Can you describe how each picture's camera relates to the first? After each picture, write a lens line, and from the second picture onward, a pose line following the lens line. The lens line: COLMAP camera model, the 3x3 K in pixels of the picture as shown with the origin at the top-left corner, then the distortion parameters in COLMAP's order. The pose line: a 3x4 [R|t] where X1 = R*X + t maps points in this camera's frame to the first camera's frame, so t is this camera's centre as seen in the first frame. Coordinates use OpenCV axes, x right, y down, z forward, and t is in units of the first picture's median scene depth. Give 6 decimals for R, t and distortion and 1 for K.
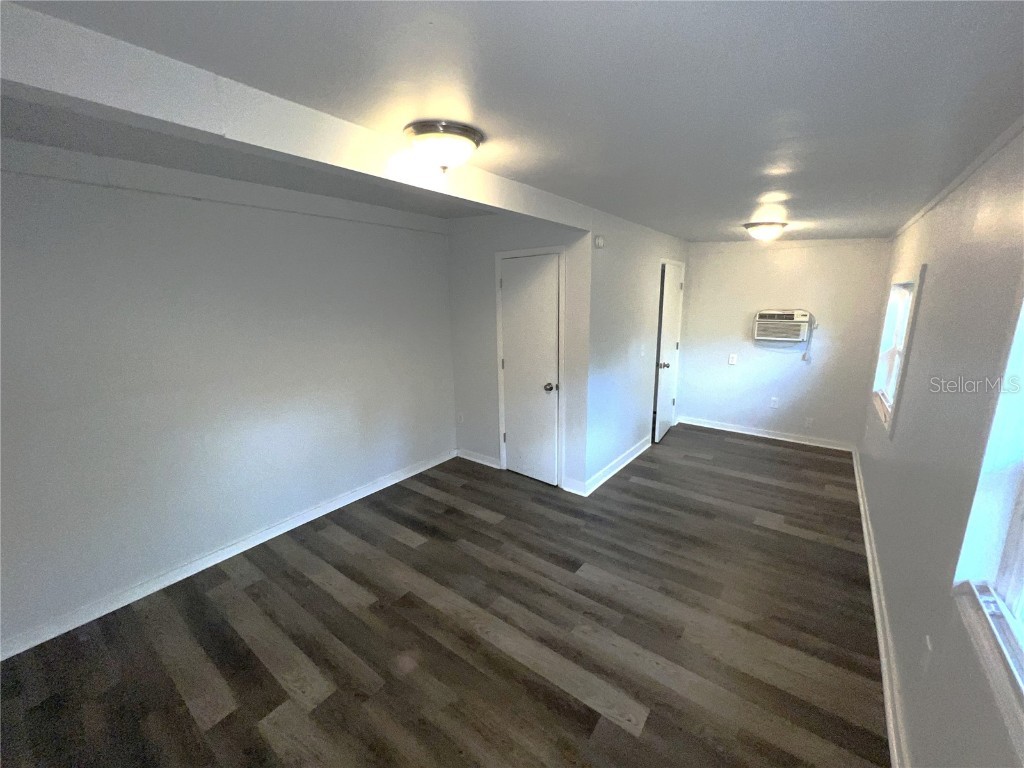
lens RADIAL K [[408.5, 0, 512.0], [0, 408.5, 384.0], [0, 0, 1]] dist [-0.000116, -0.000451]
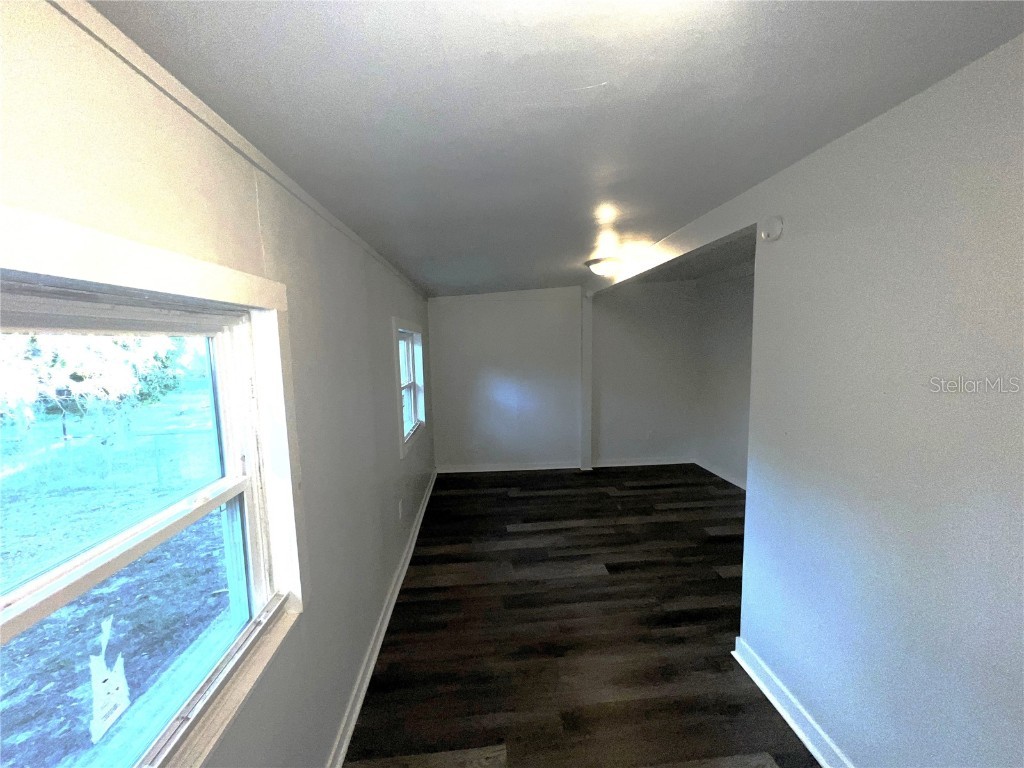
lens RADIAL K [[408.5, 0, 512.0], [0, 408.5, 384.0], [0, 0, 1]] dist [-0.000116, -0.000451]
pose [[-0.739818, 0.104443, -0.664651, 1.199412], [-0.111306, 0.955266, 0.274004, -0.366950], [0.663536, 0.276693, -0.695098, 1.661225]]
